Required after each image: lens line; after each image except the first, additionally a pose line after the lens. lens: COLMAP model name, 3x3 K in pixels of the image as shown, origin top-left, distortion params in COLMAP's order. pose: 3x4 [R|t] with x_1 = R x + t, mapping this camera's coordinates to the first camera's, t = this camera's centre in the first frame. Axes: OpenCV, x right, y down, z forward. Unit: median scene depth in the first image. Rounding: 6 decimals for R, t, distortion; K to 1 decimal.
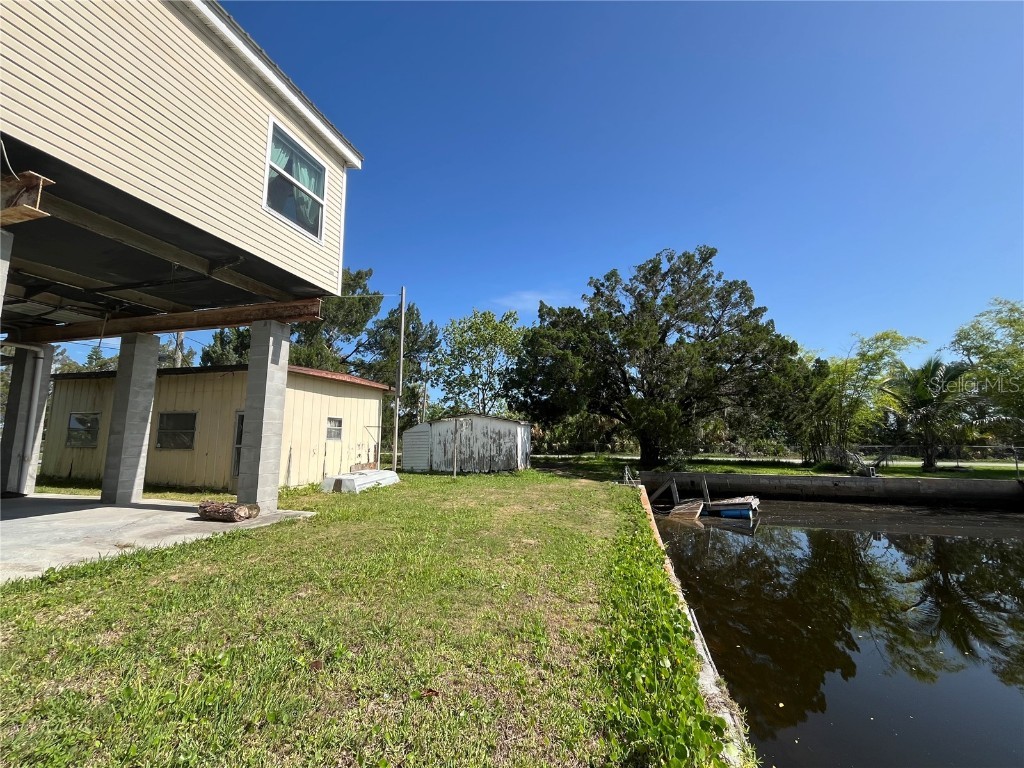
lens RADIAL K [[416.0, 0, 514.5], [0, 416.0, 386.6], [0, 0, 1]] dist [-0.003504, 0.000319]
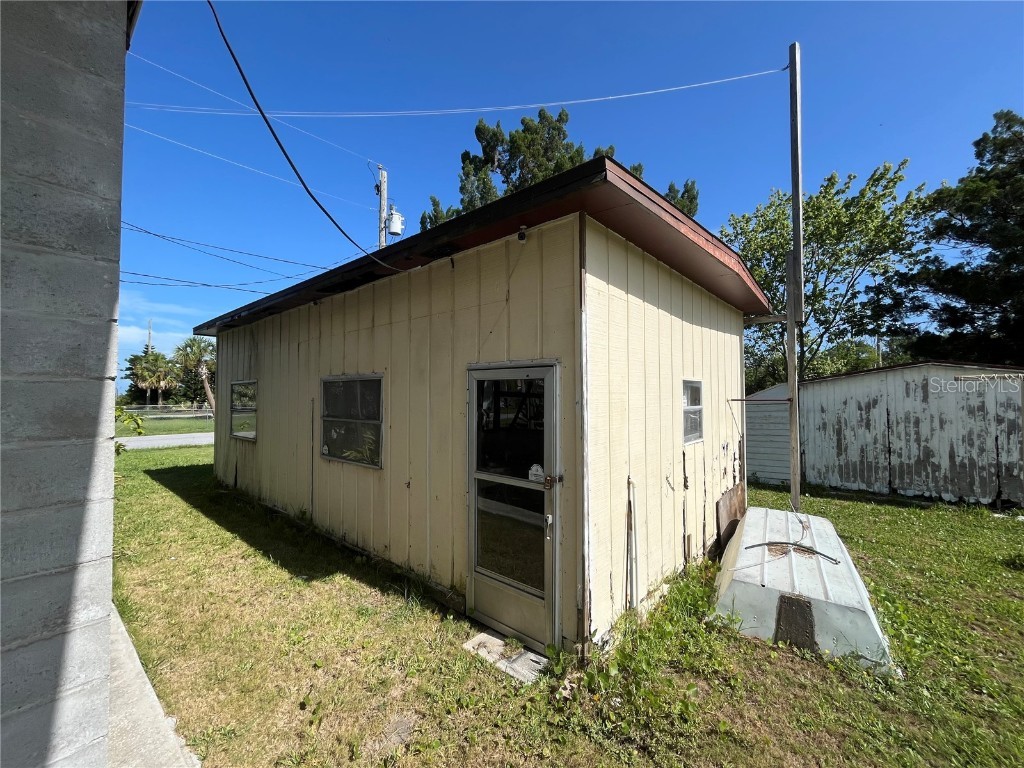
lens RADIAL K [[416.0, 0, 508.5], [0, 416.0, 384.5], [0, 0, 1]] dist [-0.003504, 0.000319]
pose [[0.904951, -0.019204, -0.425082, -0.758055], [0.059156, 0.994958, 0.080987, 0.070252], [0.421384, -0.098436, 0.901524, 1.079640]]
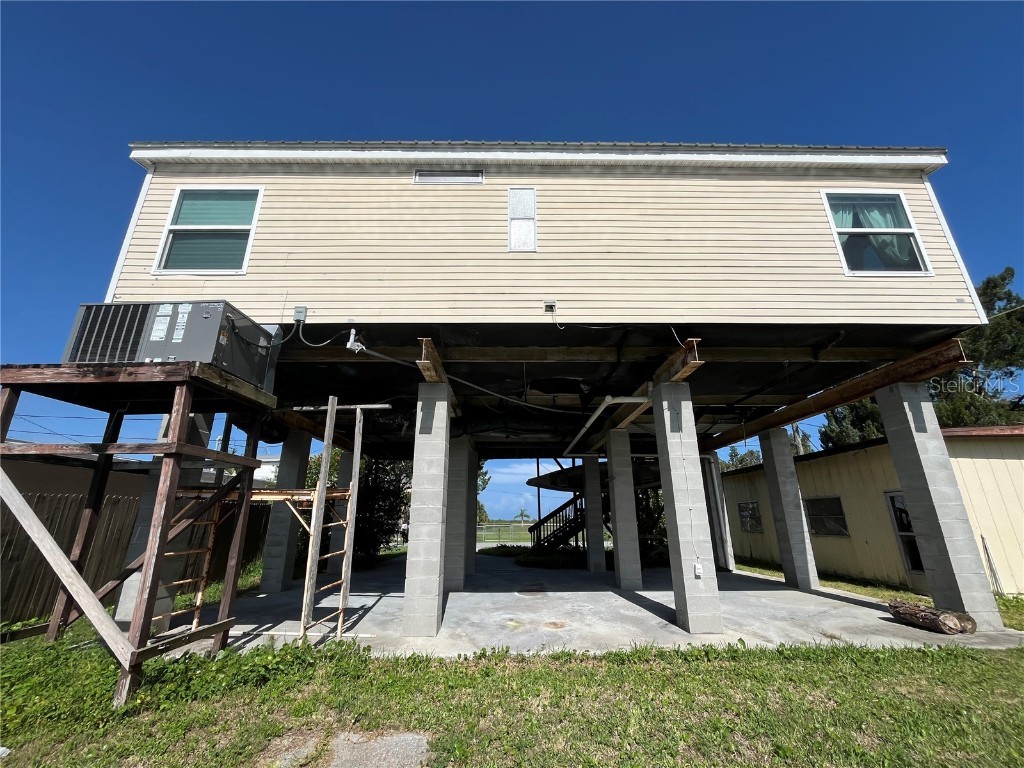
lens RADIAL K [[416.0, 0, 512.1], [0, 416.0, 385.4], [0, 0, 1]] dist [-0.003504, 0.000319]
pose [[0.278404, -0.305154, -0.910699, -0.020755], [0.123129, 0.951702, -0.281253, -0.010700], [0.952539, -0.033831, 0.302531, -0.029352]]
